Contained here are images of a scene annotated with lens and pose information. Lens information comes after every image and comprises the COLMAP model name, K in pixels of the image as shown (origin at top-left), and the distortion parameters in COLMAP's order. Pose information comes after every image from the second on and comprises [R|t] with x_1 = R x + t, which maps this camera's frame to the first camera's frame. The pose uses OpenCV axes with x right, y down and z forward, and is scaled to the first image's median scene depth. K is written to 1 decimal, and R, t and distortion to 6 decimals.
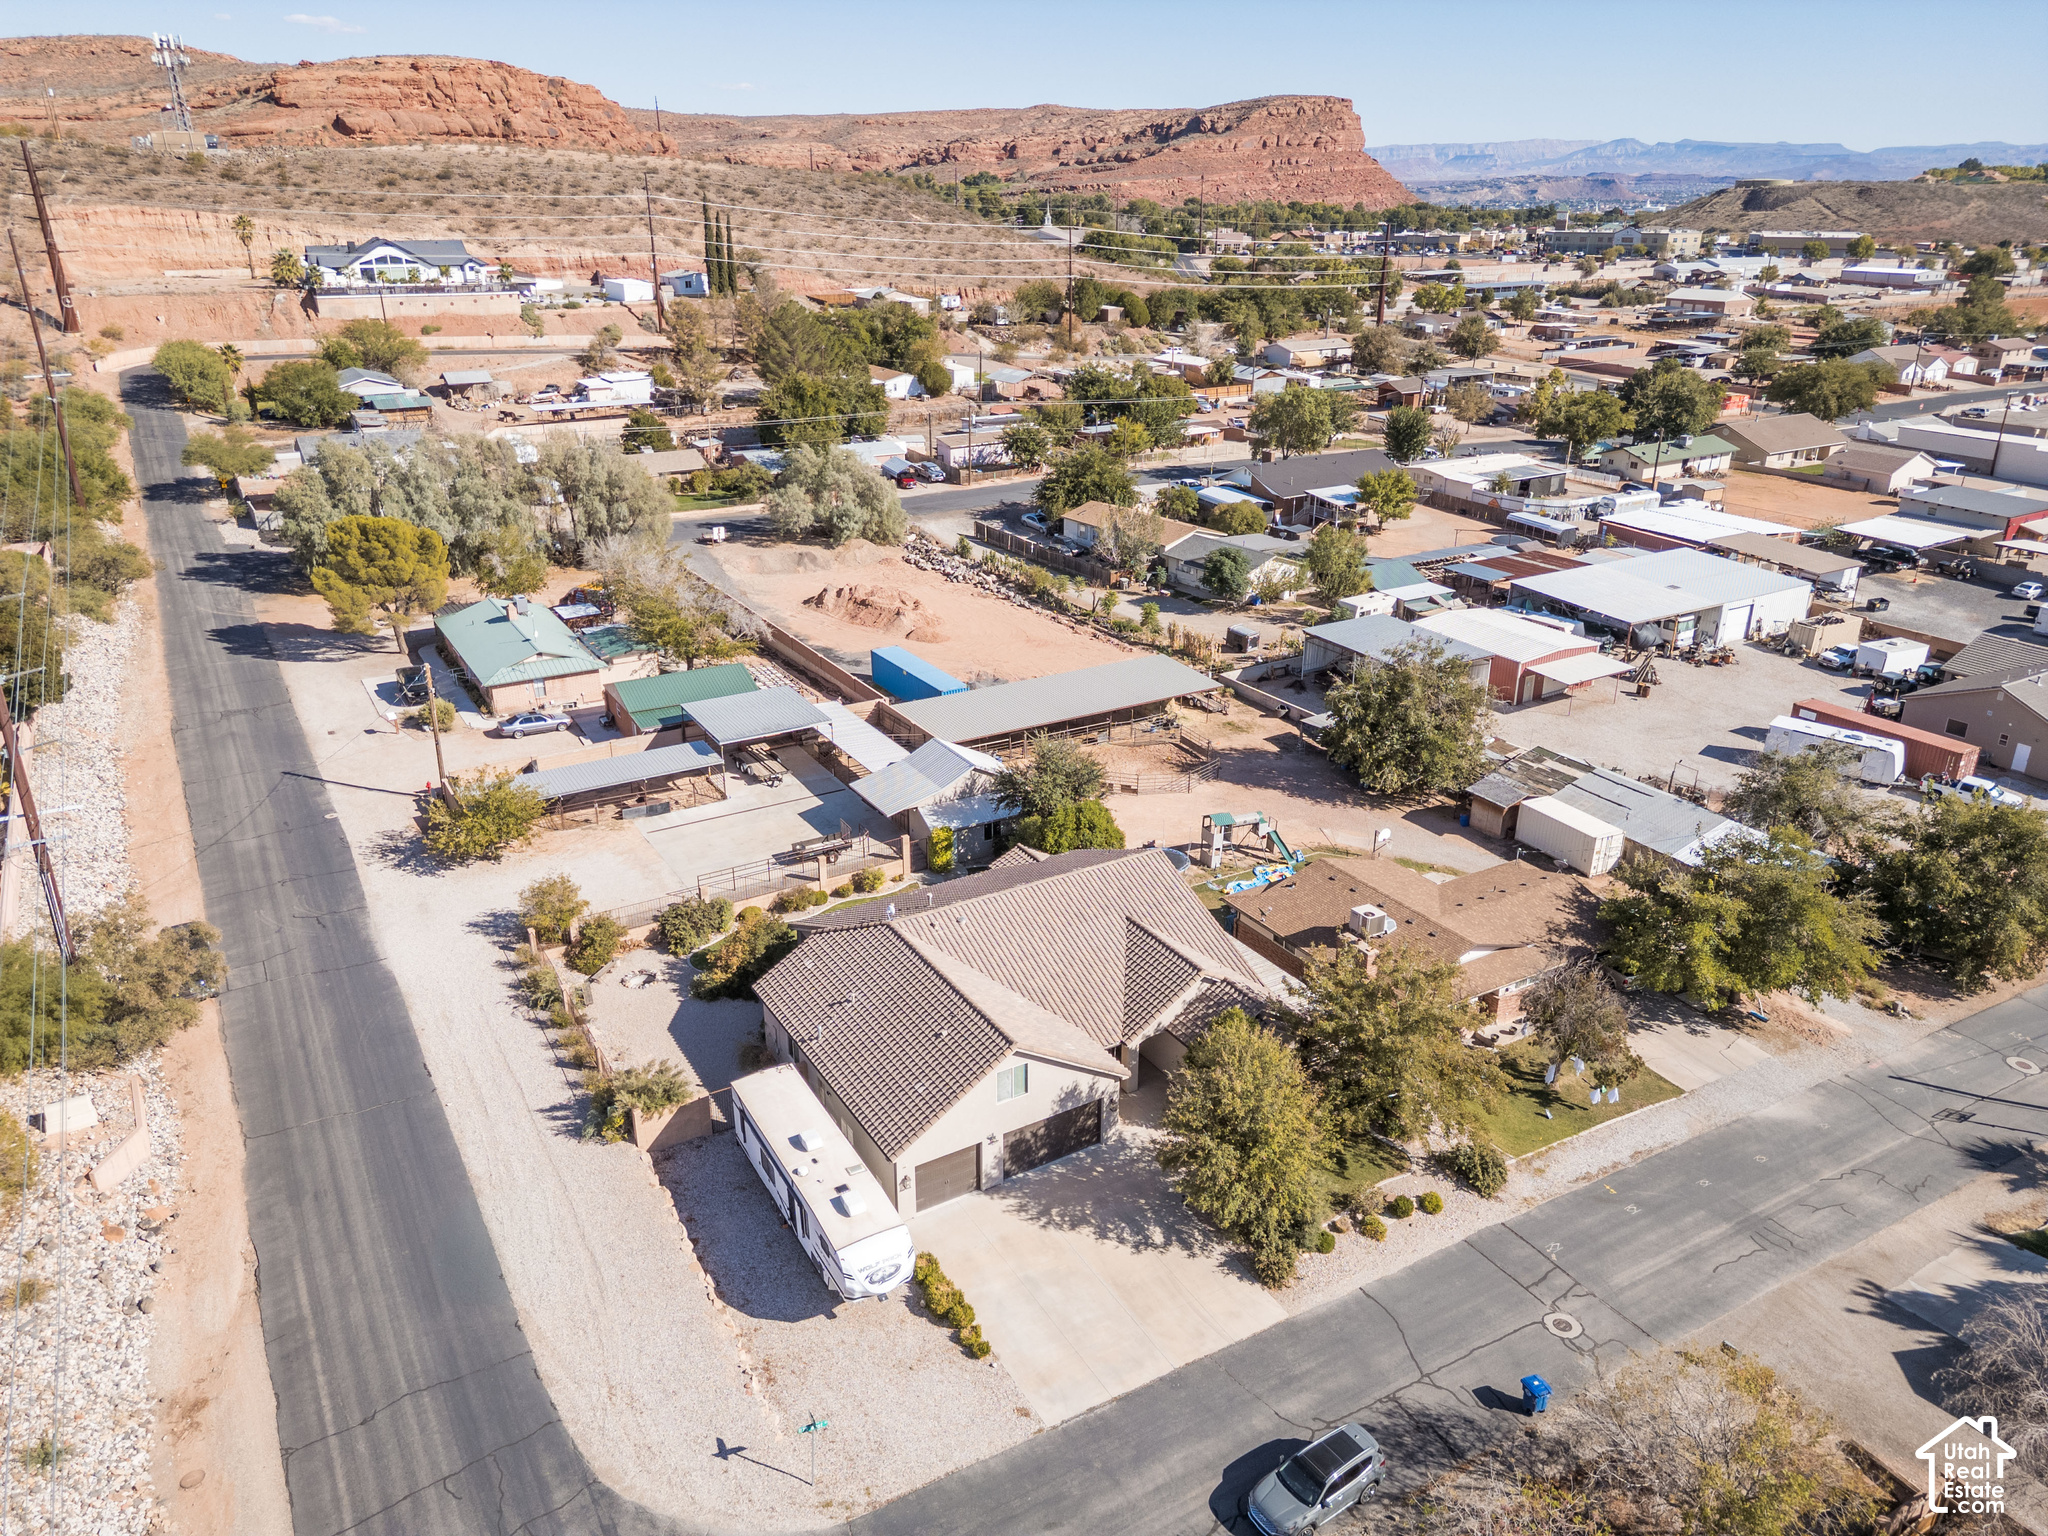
lens RADIAL K [[1447.6, 0, 1024.0], [0, 1447.6, 768.0], [0, 0, 1]] dist [0.062616, -0.059348]
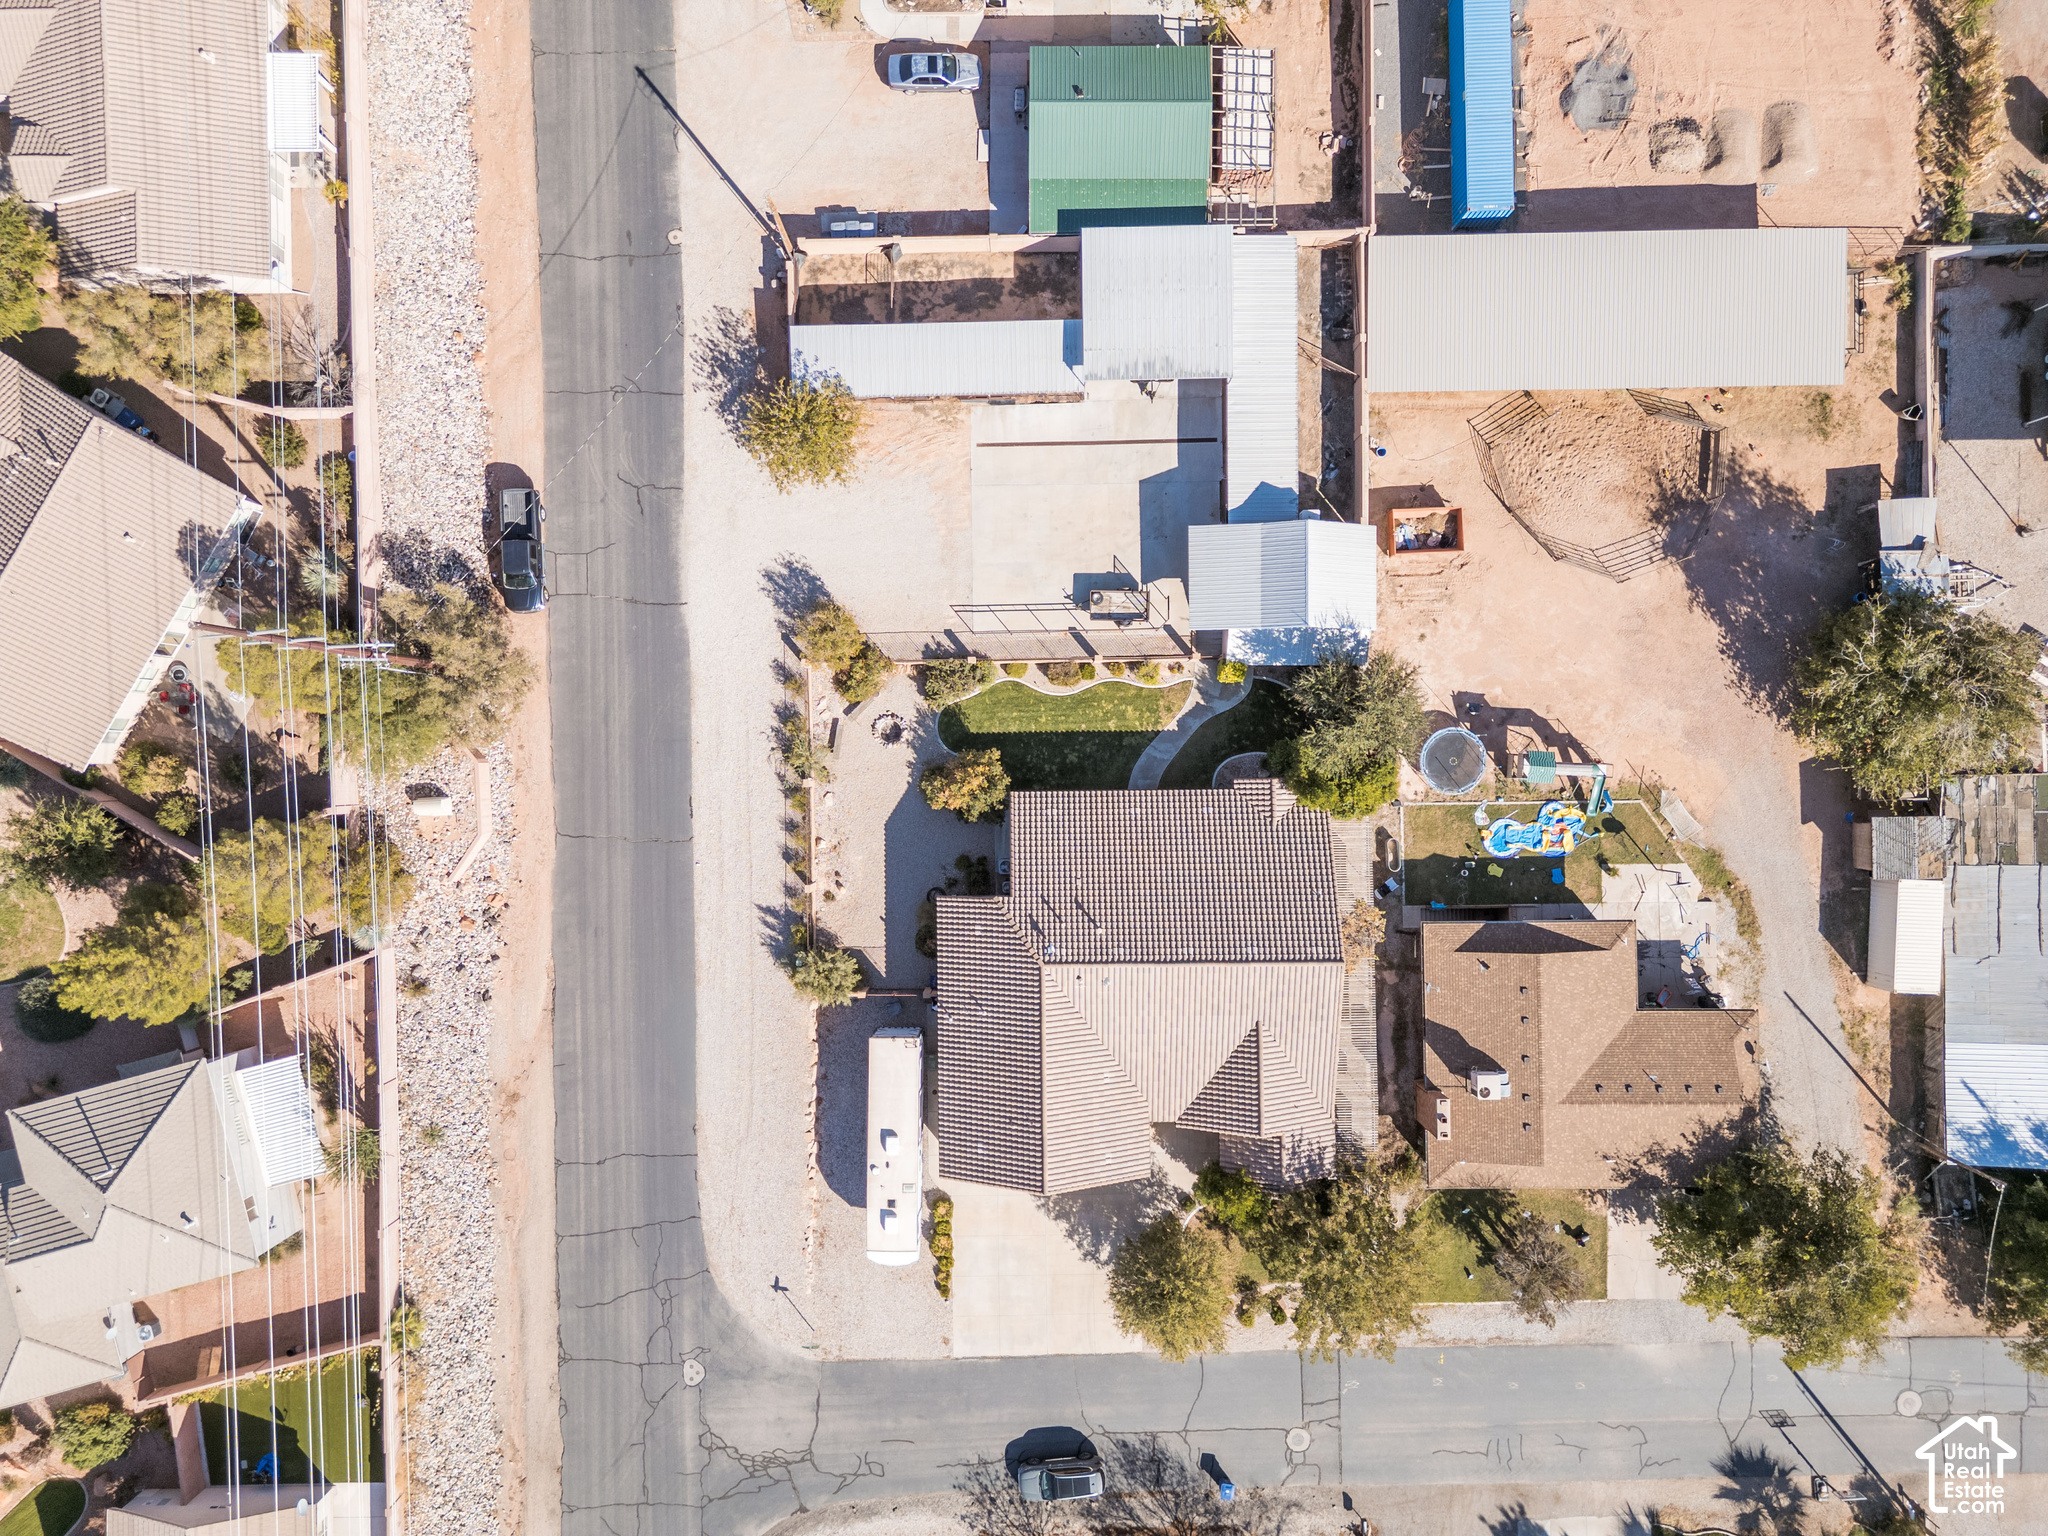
lens RADIAL K [[1439.4, 0, 1051.0], [0, 1439.4, 756.6], [0, 0, 1]] dist [0.061725, -0.069181]
pose [[0.867531, 0.497329, -0.007291, -0.140355], [-0.177176, 0.322693, 0.929773, -0.867080], [0.464756, -0.805315, 0.368061, 0.644979]]
